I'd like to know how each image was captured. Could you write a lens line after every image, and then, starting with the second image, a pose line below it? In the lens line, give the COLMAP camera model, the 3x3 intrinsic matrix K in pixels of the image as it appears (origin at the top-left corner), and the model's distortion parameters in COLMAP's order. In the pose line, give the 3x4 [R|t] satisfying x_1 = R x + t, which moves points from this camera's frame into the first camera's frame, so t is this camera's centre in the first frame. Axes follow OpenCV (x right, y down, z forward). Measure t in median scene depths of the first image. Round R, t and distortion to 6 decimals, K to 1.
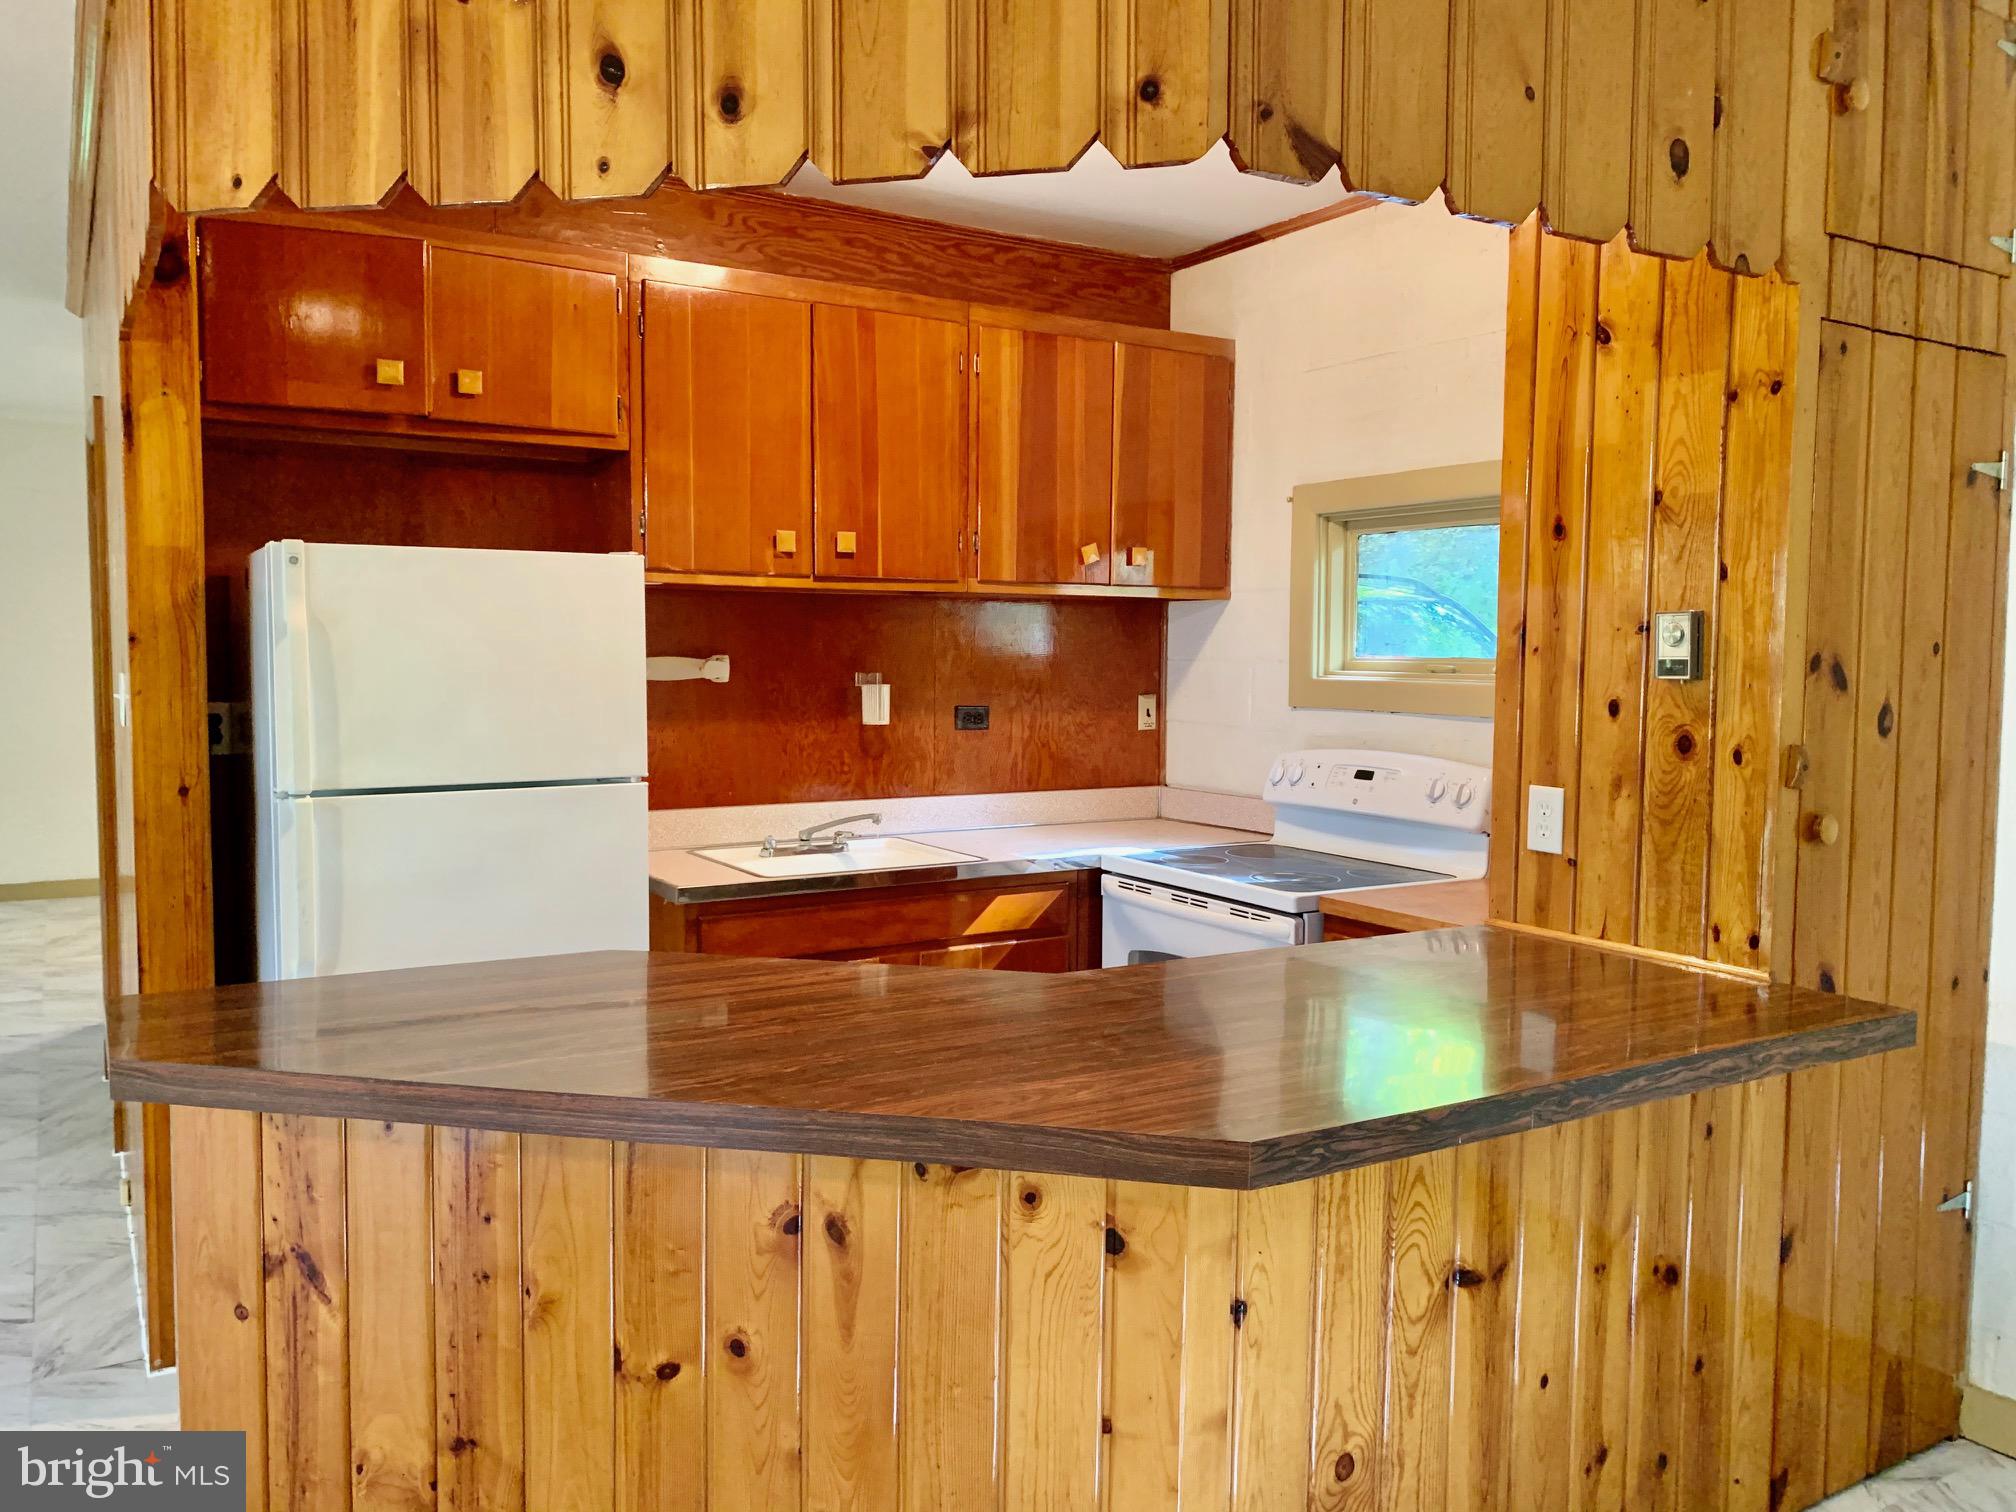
lens RADIAL K [[1552.0, 0, 1013.8], [0, 1552.0, 754.8], [0, 0, 1]] dist [0.052265, -0.059393]
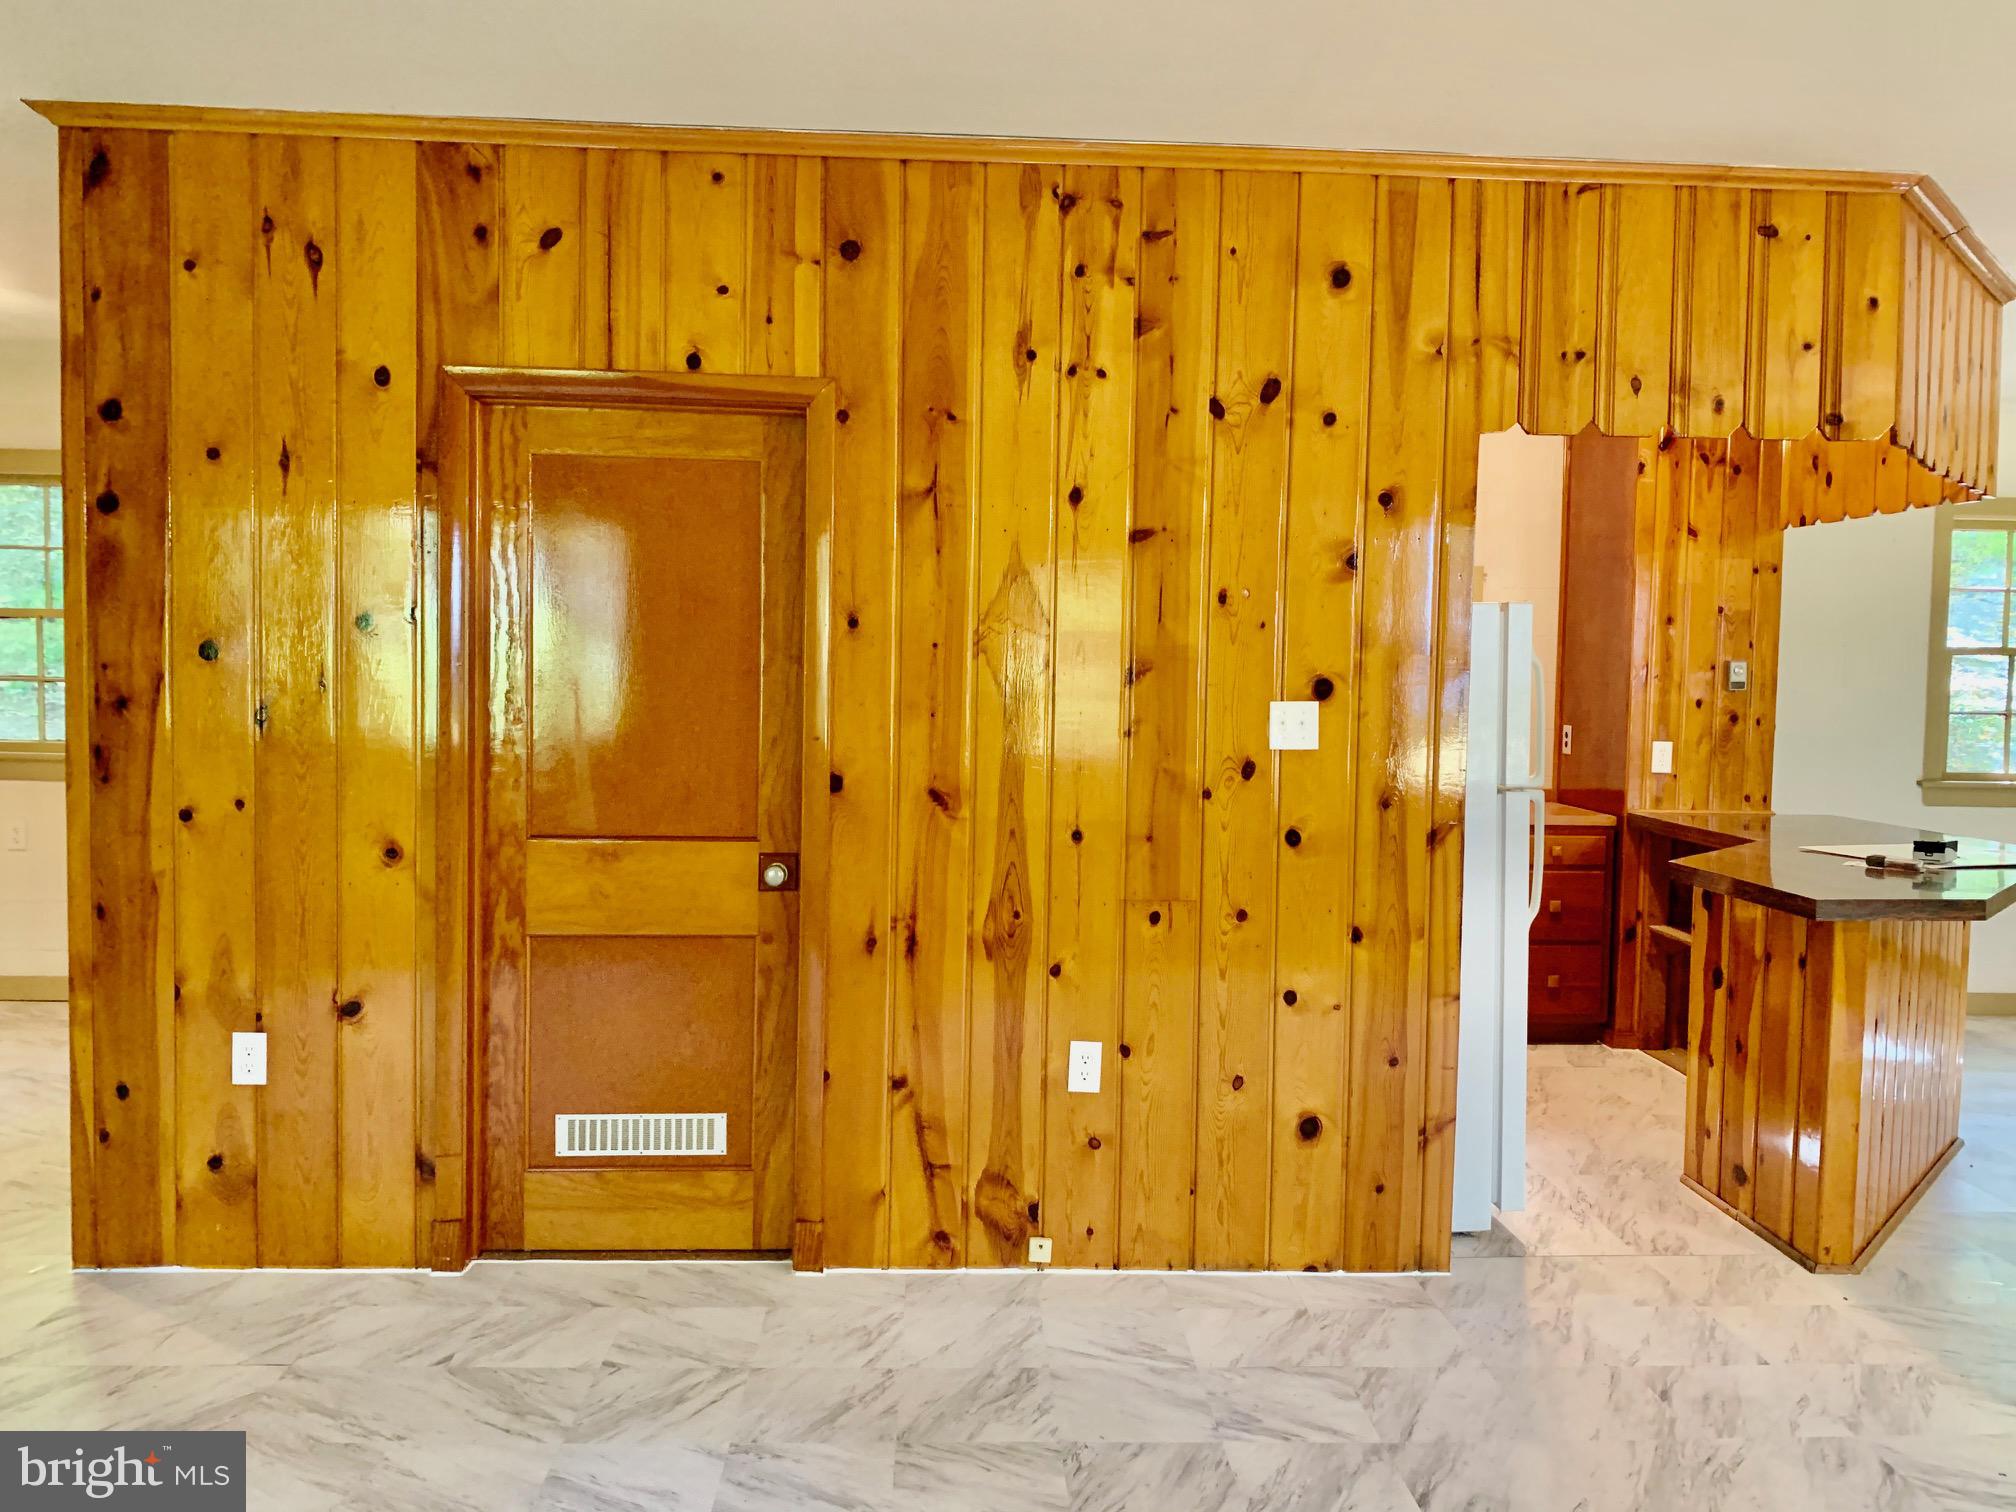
lens RADIAL K [[1552.0, 0, 1007.7], [0, 1552.0, 743.0], [0, 0, 1]] dist [0.052265, -0.059393]
pose [[0.473800, -0.043247, 0.879570, -2.011859], [0.044875, 0.998681, 0.024931, -0.072354], [-0.879489, 0.027658, 0.475116, 0.810714]]
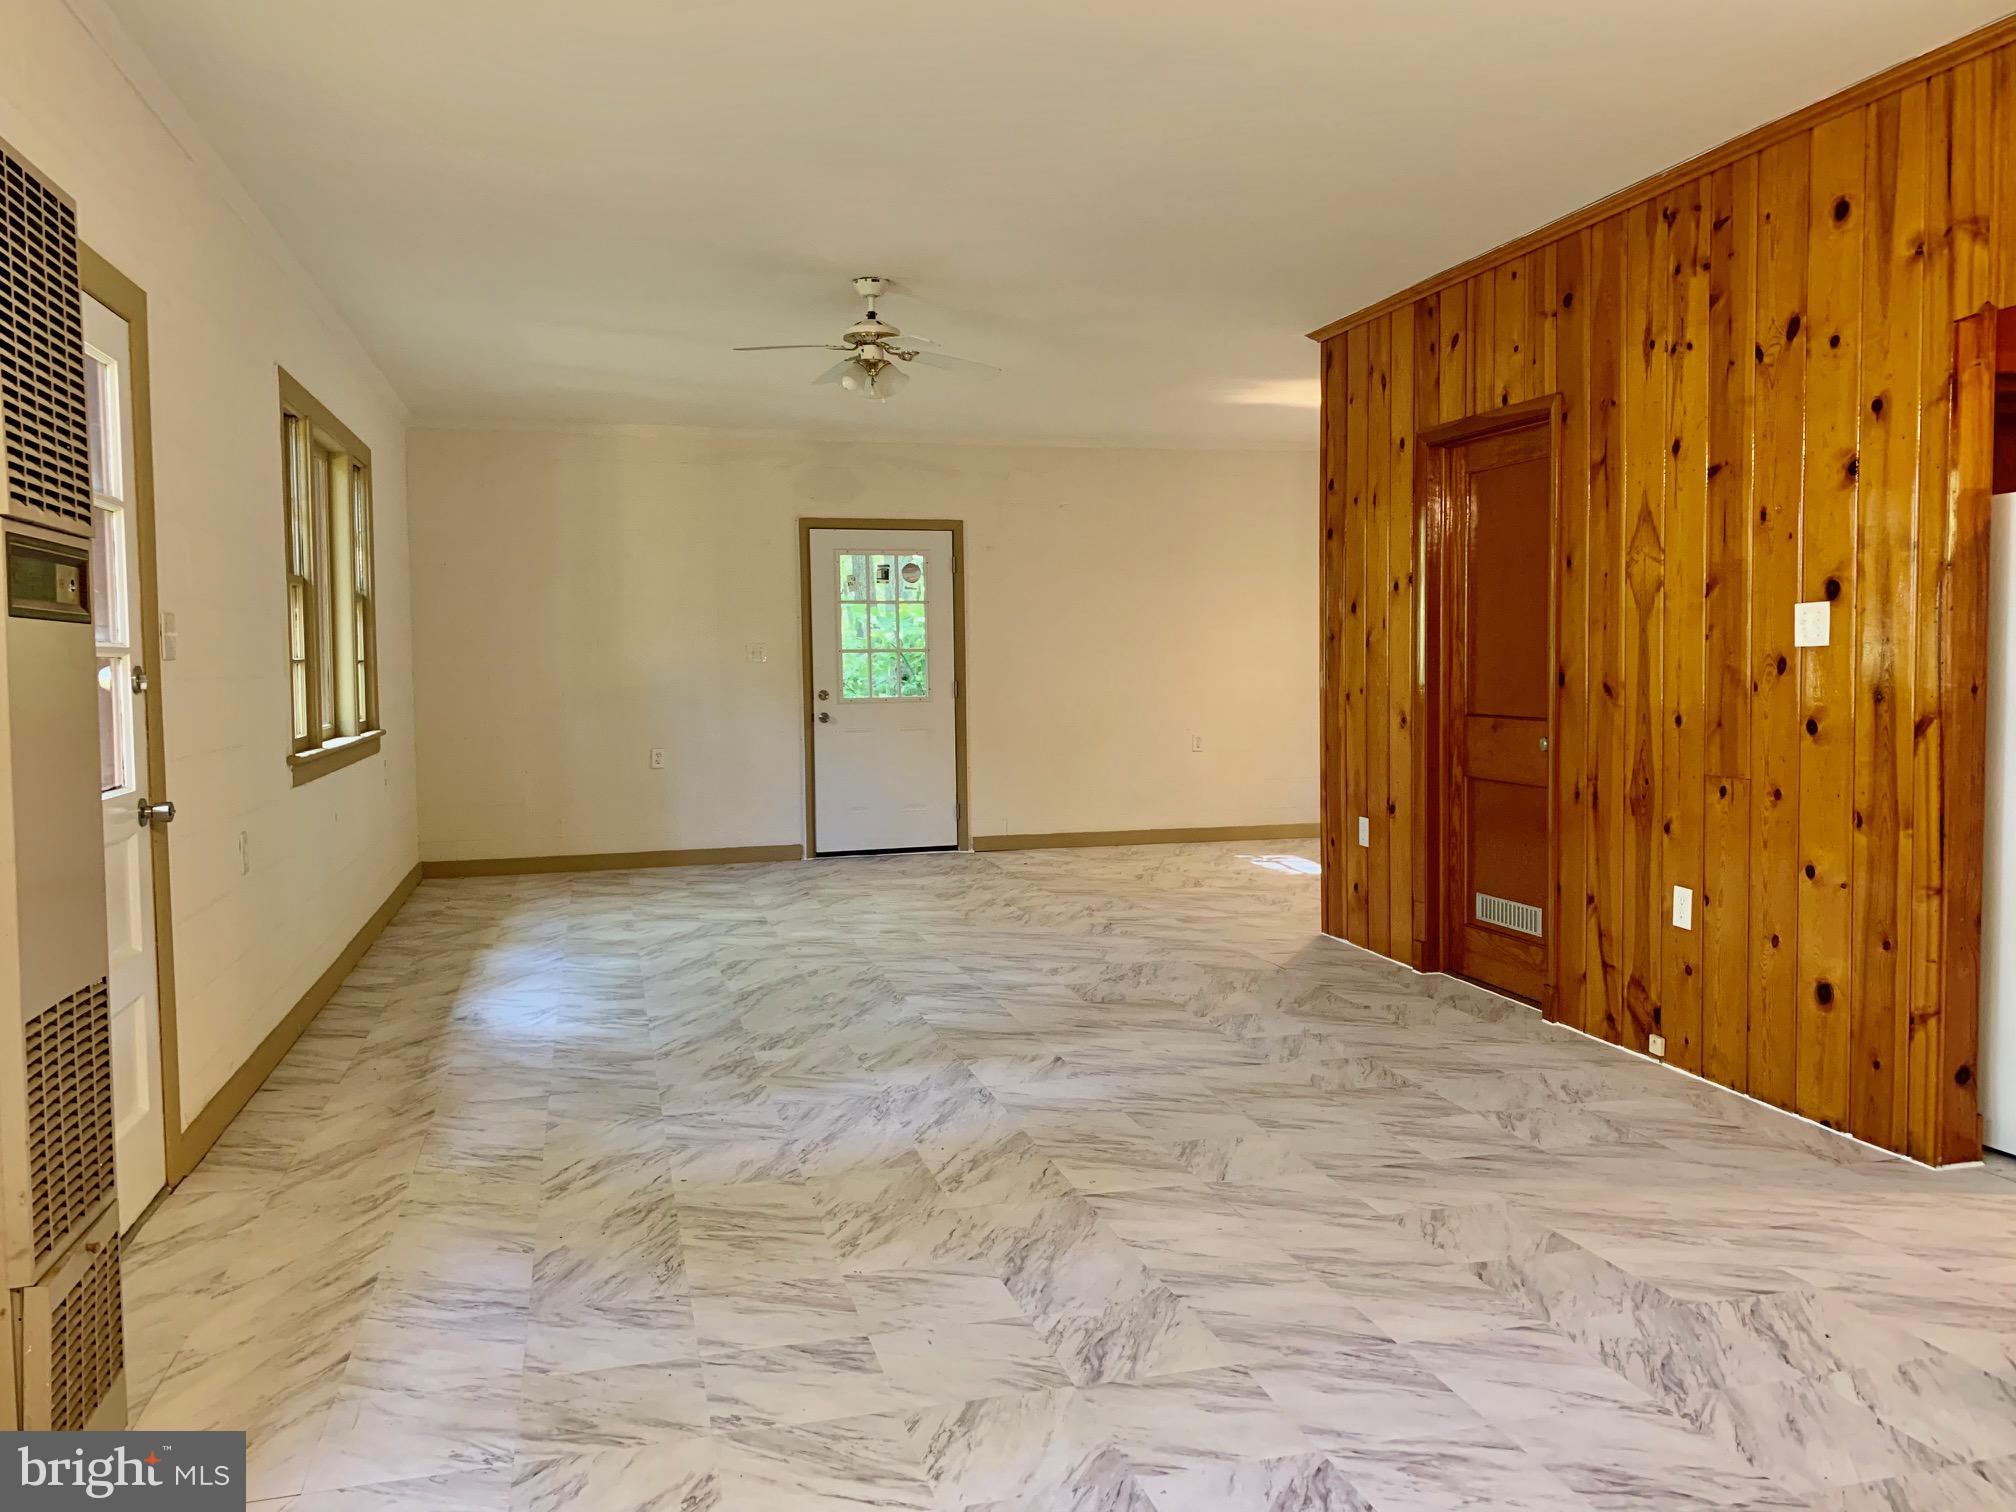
lens RADIAL K [[1552.0, 0, 1004.9], [0, 1552.0, 754.7], [0, 0, 1]] dist [0.052265, -0.059393]
pose [[0.960259, -0.002108, -0.279102, -1.029917], [0.001151, 0.999993, -0.003592, 0.086660], [0.279108, 0.003128, 0.960255, -0.428989]]
